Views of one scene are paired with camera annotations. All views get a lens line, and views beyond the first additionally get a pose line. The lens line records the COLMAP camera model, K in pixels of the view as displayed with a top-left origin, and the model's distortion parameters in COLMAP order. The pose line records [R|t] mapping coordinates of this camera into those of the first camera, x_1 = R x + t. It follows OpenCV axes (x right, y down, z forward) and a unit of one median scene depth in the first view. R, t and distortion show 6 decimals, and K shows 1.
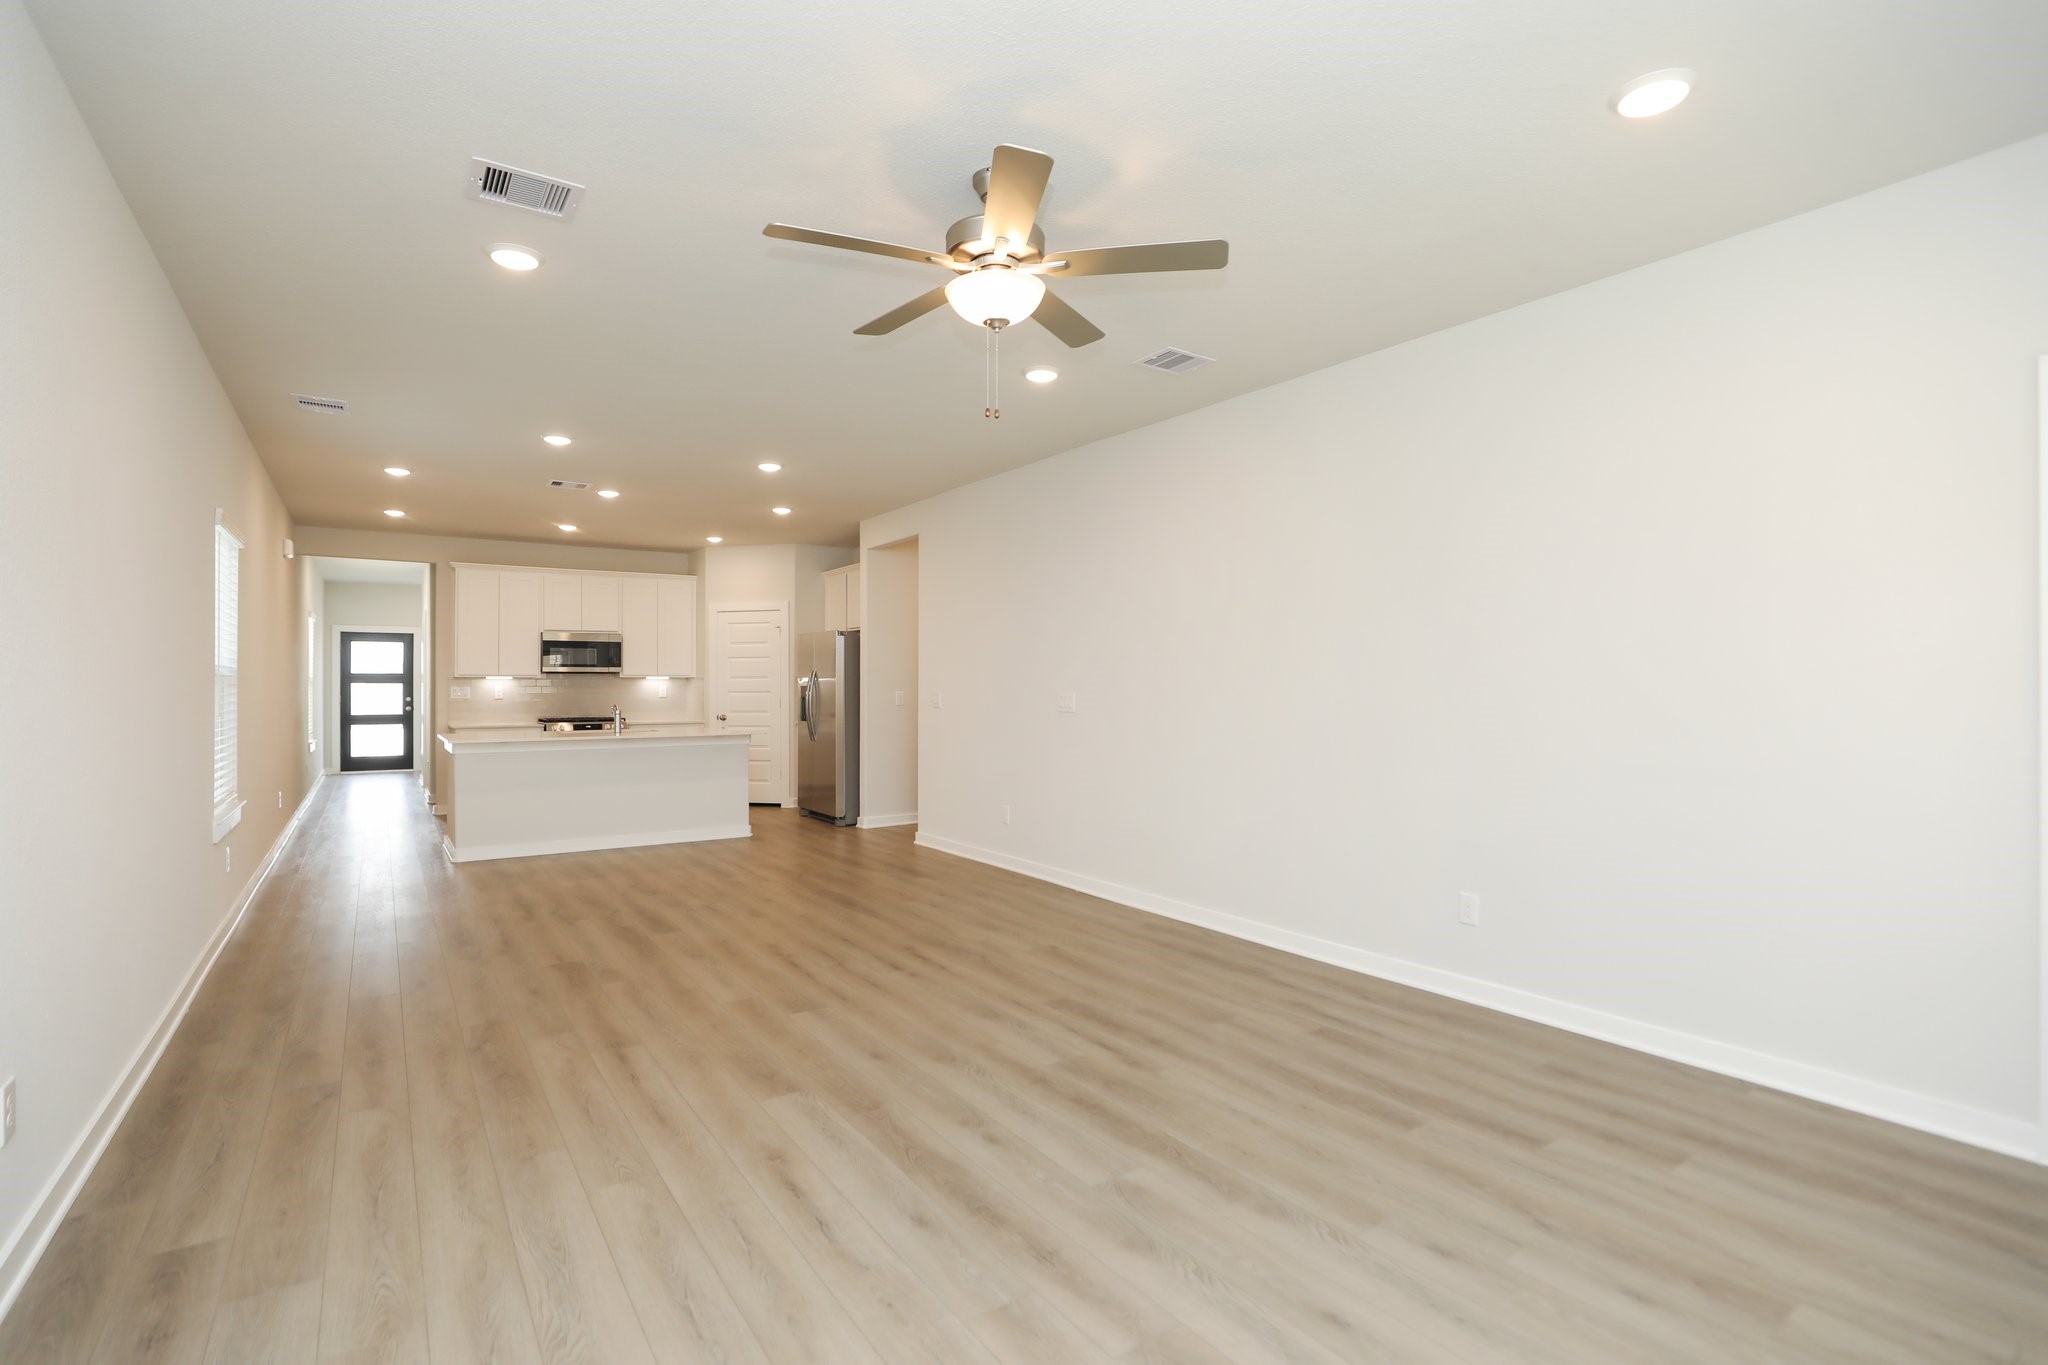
lens RADIAL K [[935.3, 0, 1018.5], [0, 935.3, 685.9], [0, 0, 1]] dist [-0.028571, 0.002717]
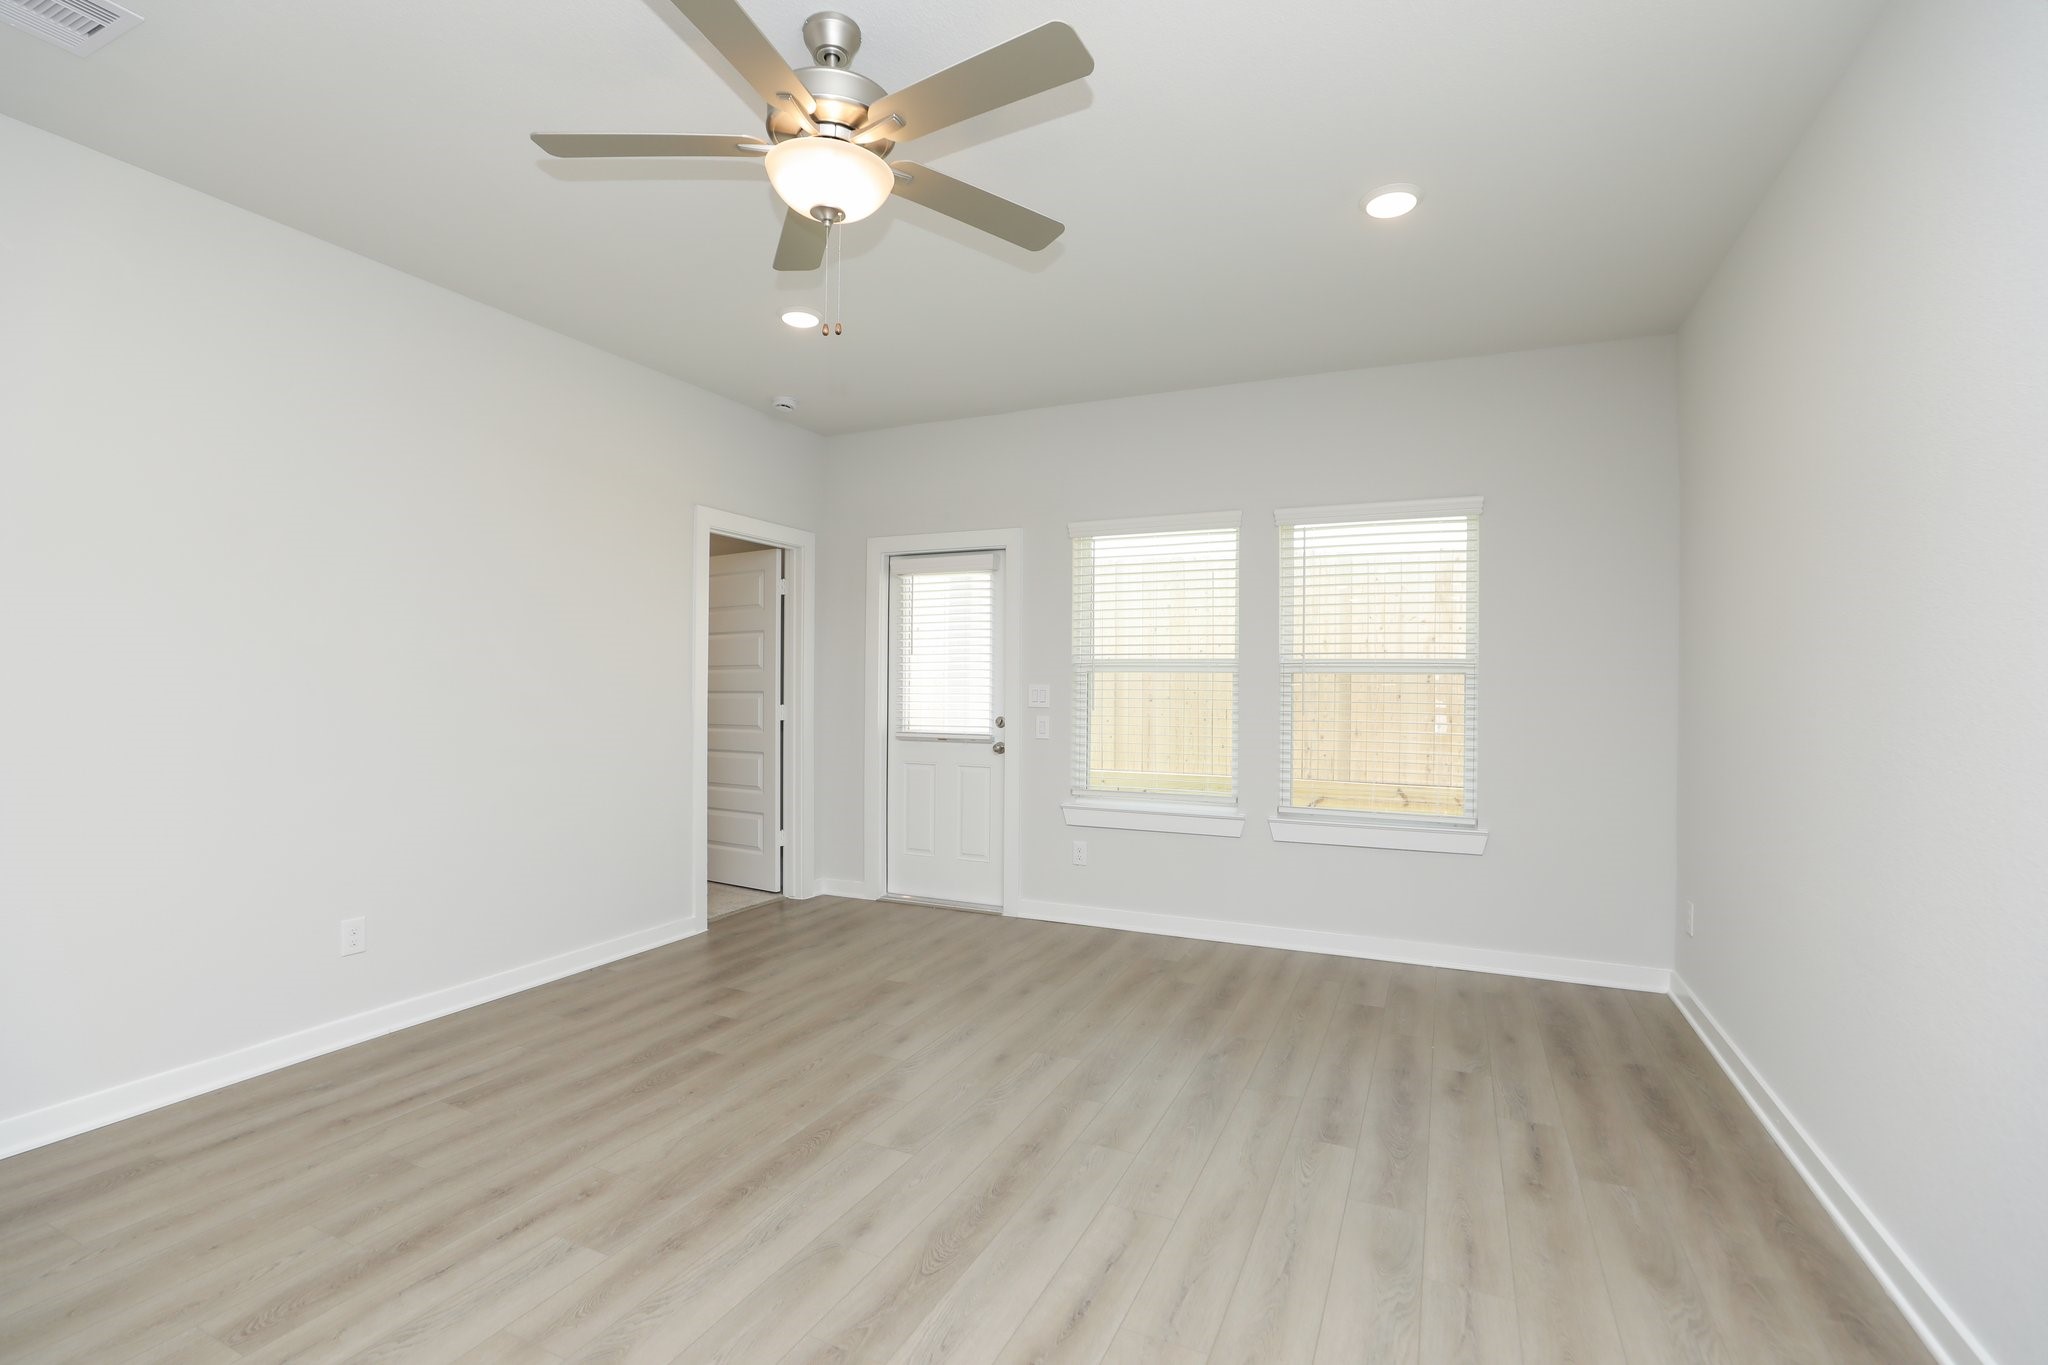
lens RADIAL K [[935.3, 0, 1024.8], [0, 935.3, 685.9], [0, 0, 1]] dist [-0.028571, 0.002717]
pose [[-0.507142, -0.003359, 0.861856, -0.731736], [-0.006092, 0.999981, 0.000313, 0.008701], [-0.861841, -0.005092, -0.507153, 1.179401]]
